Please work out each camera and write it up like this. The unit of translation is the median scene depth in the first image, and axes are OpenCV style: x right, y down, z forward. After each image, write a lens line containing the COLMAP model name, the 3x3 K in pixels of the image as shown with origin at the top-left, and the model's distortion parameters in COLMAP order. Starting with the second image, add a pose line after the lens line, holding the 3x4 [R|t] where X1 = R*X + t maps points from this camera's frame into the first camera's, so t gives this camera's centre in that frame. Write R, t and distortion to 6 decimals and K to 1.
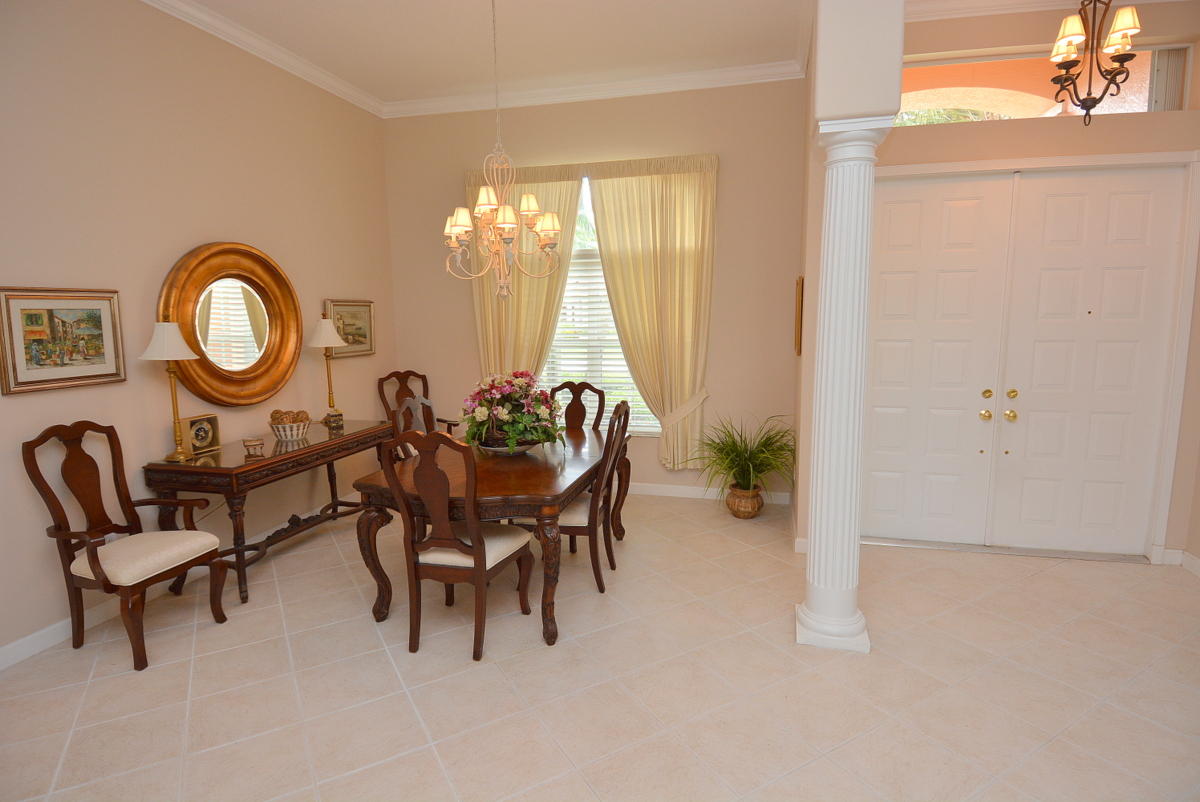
lens RADIAL K [[651.6, 0, 618.8], [0, 651.6, 397.8], [0, 0, 1]] dist [0.039552, -0.044059]
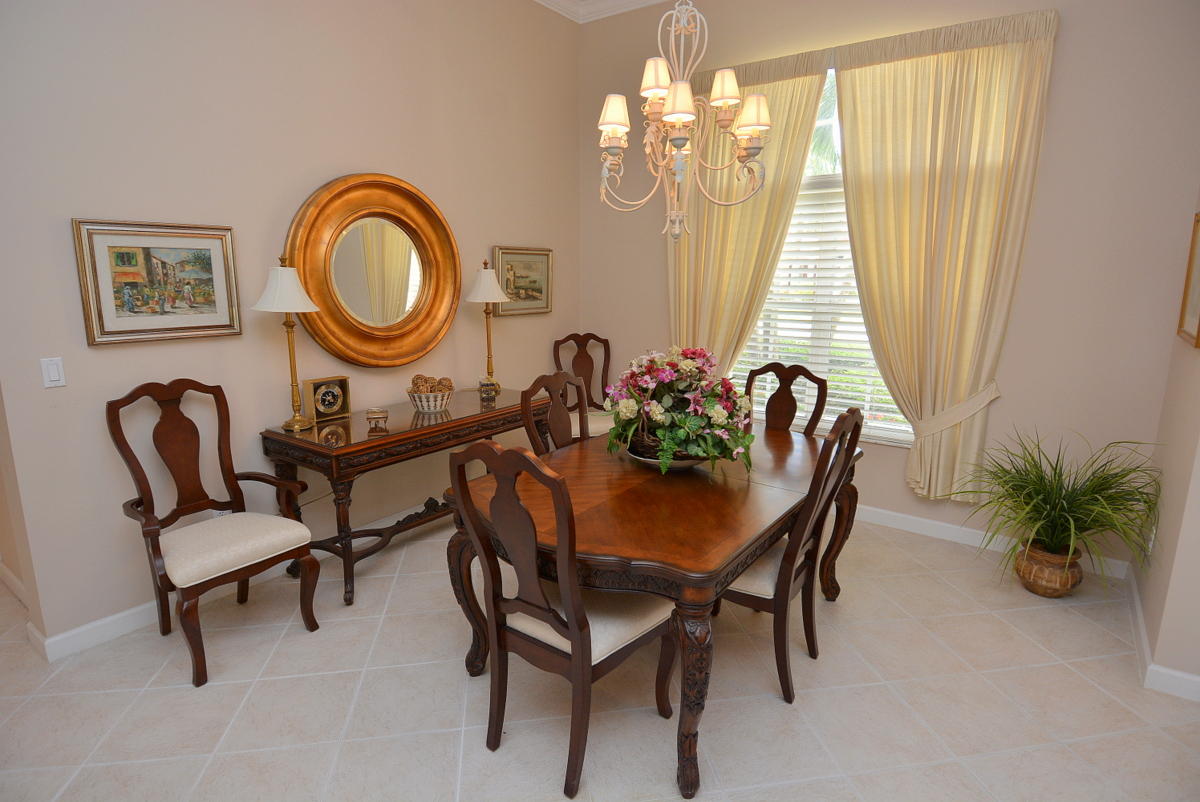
lens RADIAL K [[651.6, 0, 597.1], [0, 651.6, 401.9], [0, 0, 1]] dist [0.039552, -0.044059]
pose [[0.925110, 0.090699, -0.368707, 0.010994], [-0.064994, 0.994546, 0.081576, -0.034124], [0.374094, -0.051503, 0.925959, 0.329748]]
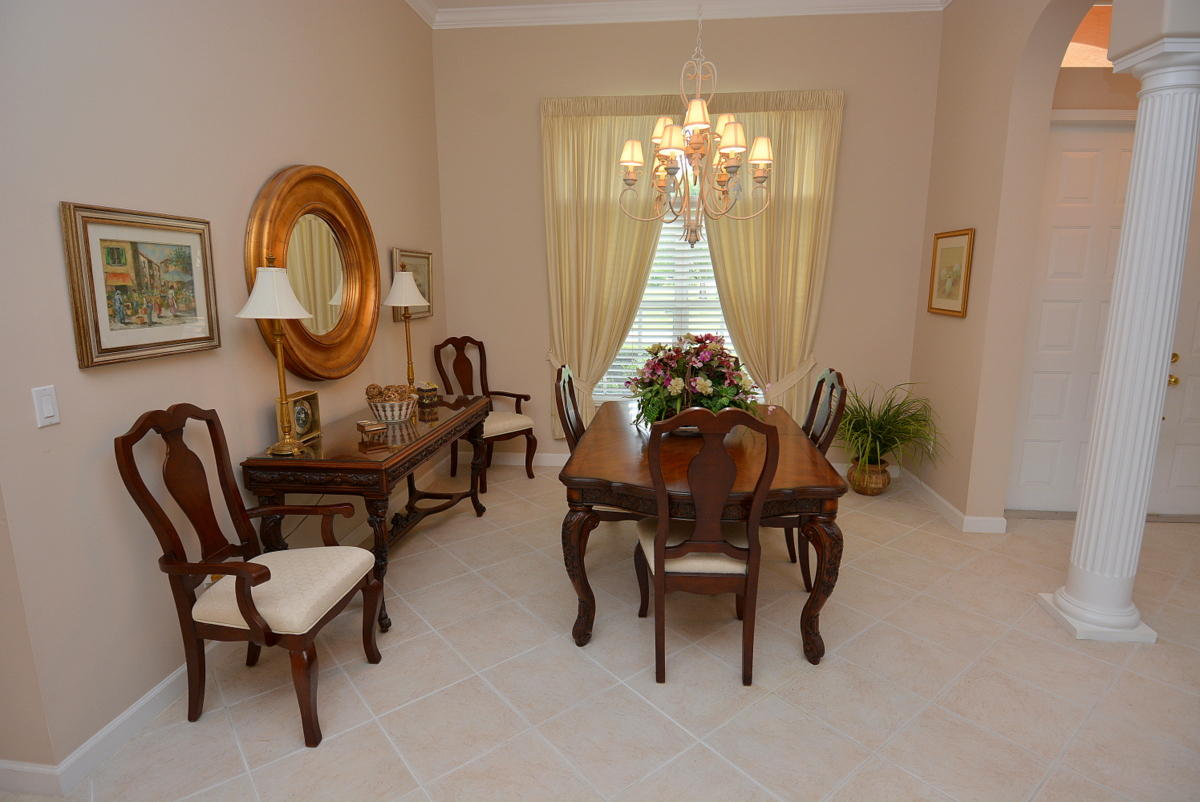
lens RADIAL K [[651.6, 0, 622.8], [0, 651.6, 402.2], [0, 0, 1]] dist [0.039552, -0.044059]
pose [[0.988131, -0.016583, 0.152713, -0.376851], [0.008243, 0.998447, 0.055089, -0.001463], [-0.153390, -0.053176, 0.986734, 0.188030]]
